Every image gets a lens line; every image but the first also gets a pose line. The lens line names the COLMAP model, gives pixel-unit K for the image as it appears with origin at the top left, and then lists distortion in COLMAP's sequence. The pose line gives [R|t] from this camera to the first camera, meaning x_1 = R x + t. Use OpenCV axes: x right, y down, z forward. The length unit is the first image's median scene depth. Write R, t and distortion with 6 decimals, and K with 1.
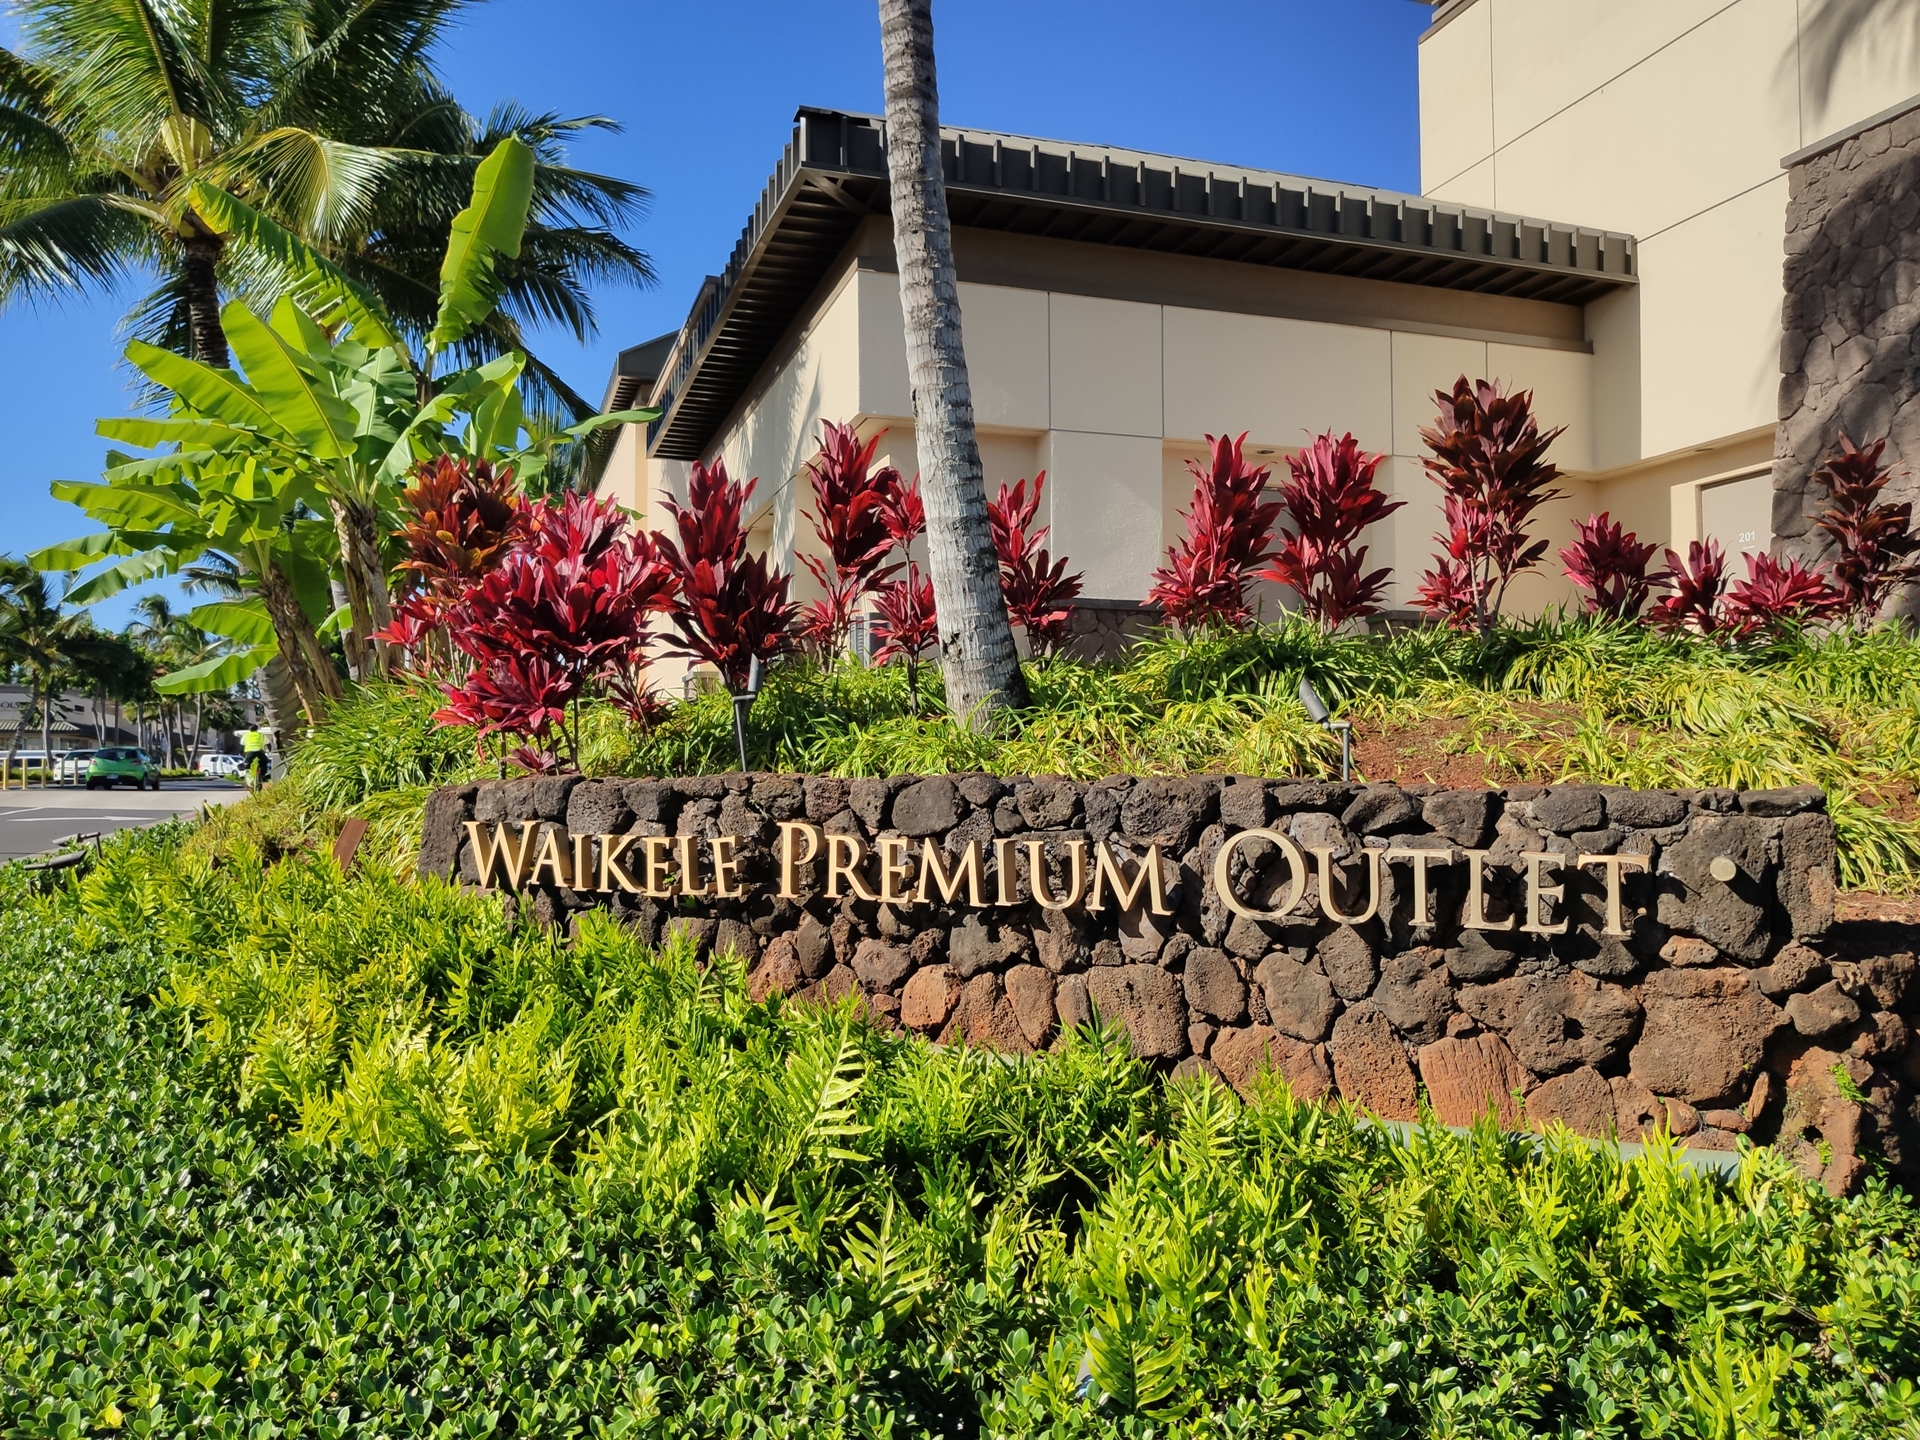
lens RADIAL K [[1515.9, 0, 957.2], [0, 1515.9, 718.2], [0, 0, 1]] dist [-0.005046, 0.002447]
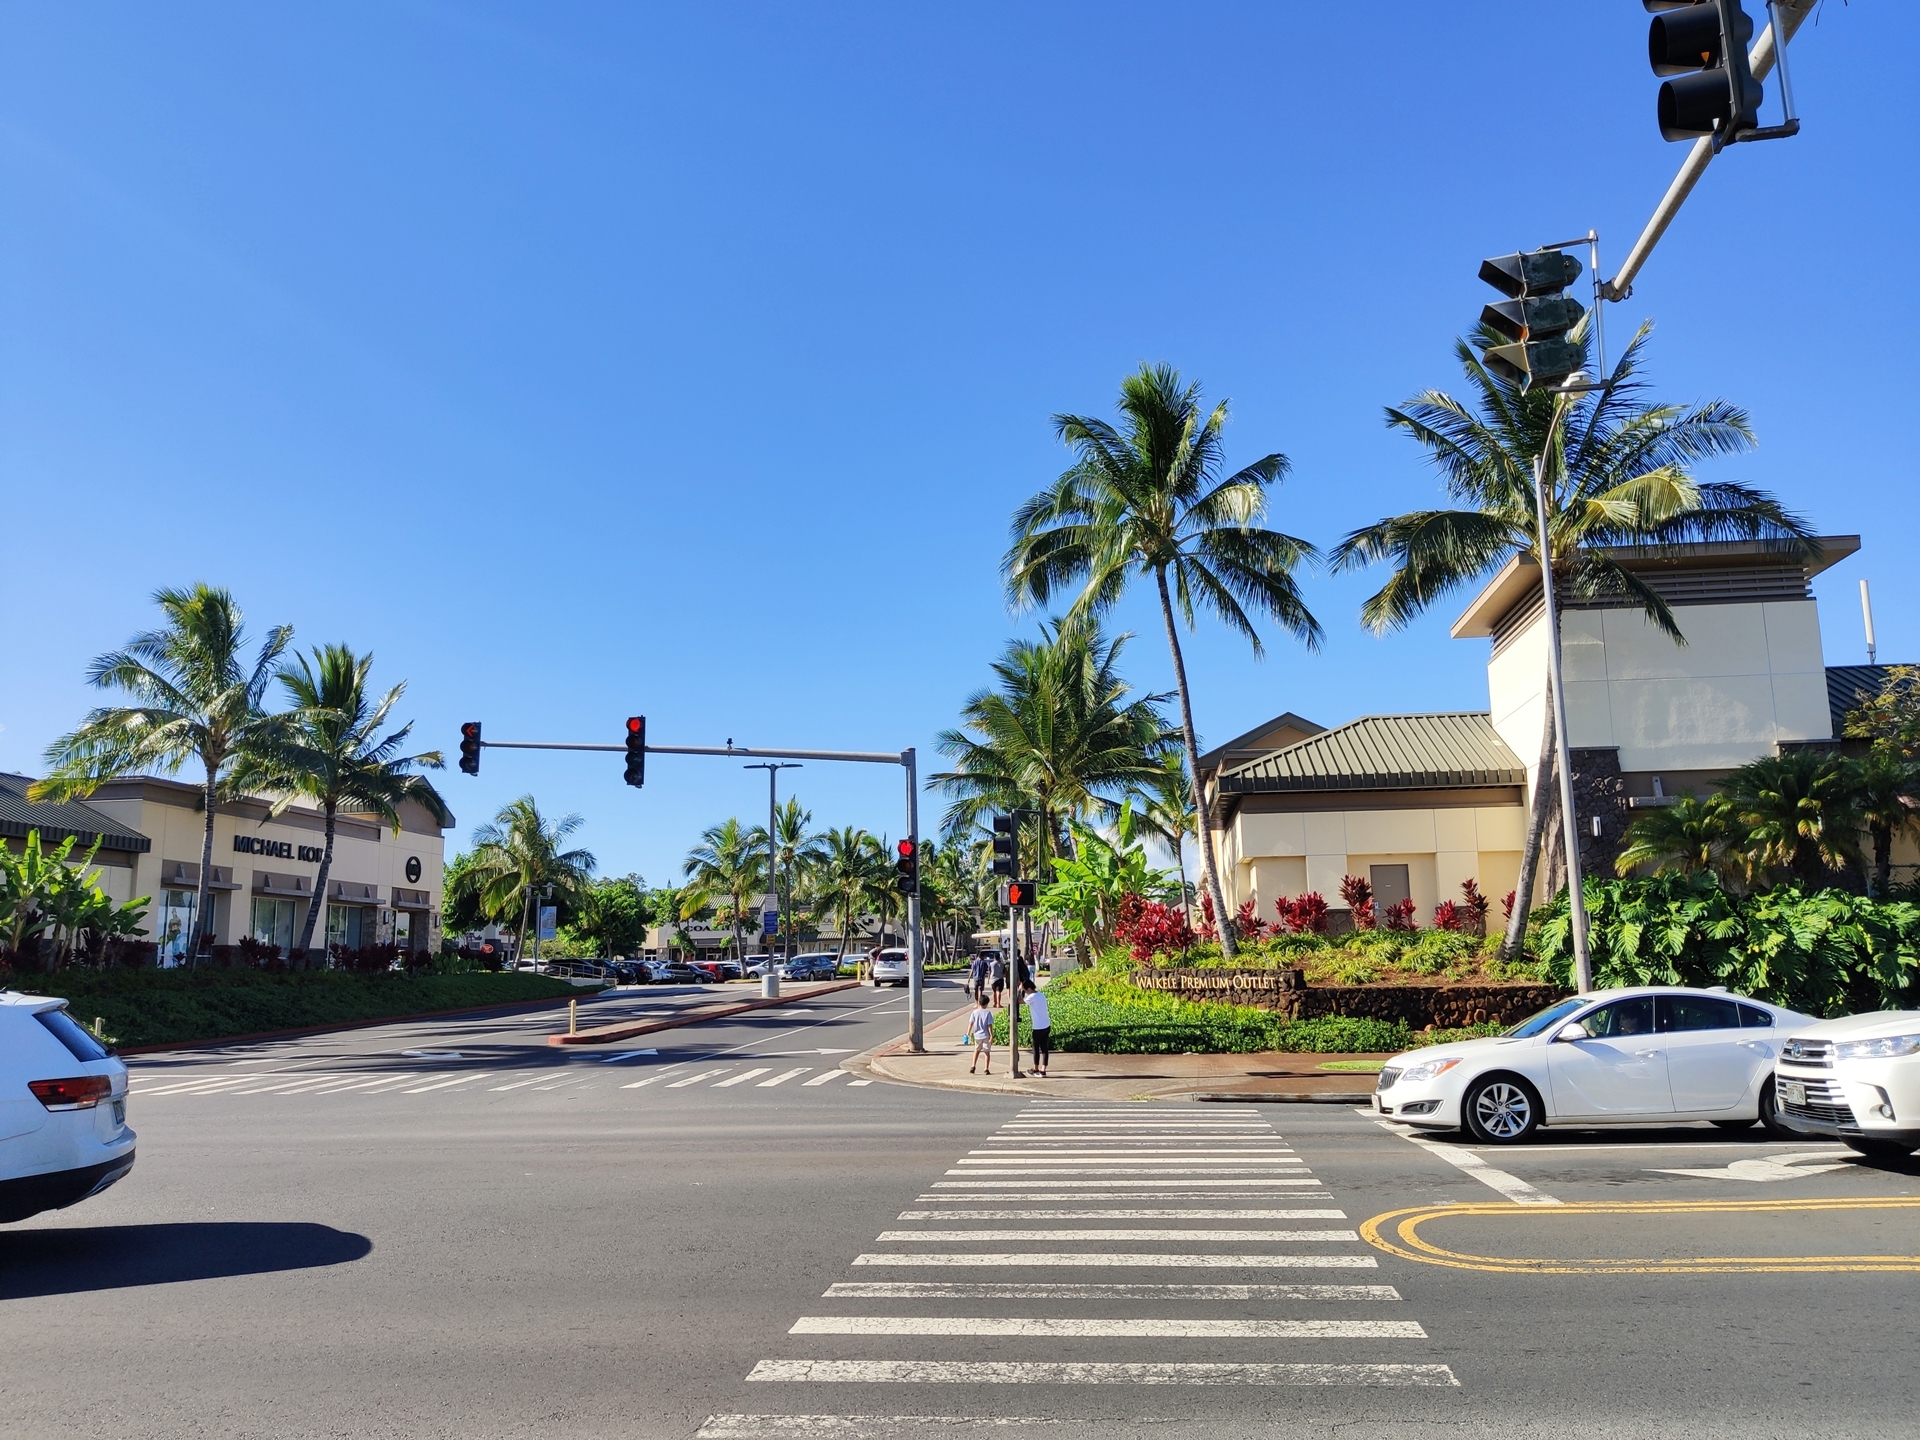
lens RADIAL K [[1515.9, 0, 959.9], [0, 1515.9, 720.2], [0, 0, 1]] dist [-0.005046, 0.002447]
pose [[0.903356, -0.087902, -0.419788, 1.057642], [0.039137, 0.991583, -0.123412, -0.145150], [0.427103, 0.095056, 0.899193, -3.049370]]
